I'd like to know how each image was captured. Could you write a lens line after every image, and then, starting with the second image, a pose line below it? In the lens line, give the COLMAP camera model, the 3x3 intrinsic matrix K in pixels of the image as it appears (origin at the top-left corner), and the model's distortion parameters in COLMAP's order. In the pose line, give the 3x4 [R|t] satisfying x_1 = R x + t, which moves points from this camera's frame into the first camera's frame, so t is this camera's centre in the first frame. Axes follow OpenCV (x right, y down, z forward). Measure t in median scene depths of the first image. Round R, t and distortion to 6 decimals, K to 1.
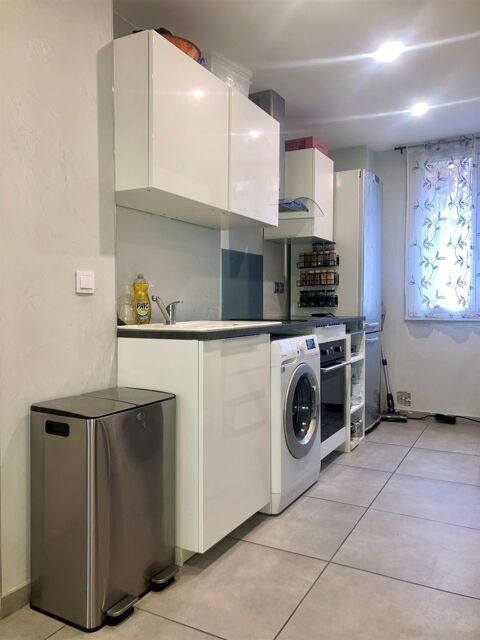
lens RADIAL K [[514.3, 0, 240.0], [0, 514.3, 320.0], [0, 0, 1]] dist [0.031935, -0.003377]
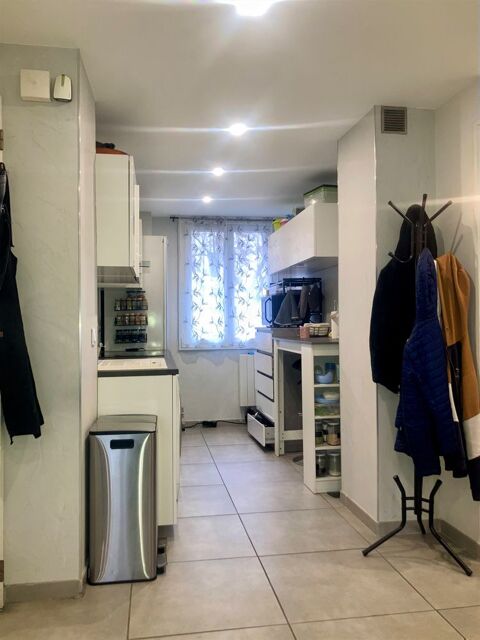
lens RADIAL K [[514.3, 0, 240.0], [0, 514.3, 320.0], [0, 0, 1]] dist [0.031935, -0.003377]
pose [[0.801920, -0.001502, 0.597430, -0.336358], [0.030086, 0.998830, -0.037873, -0.023328], [-0.596674, 0.048345, 0.801026, -0.120366]]
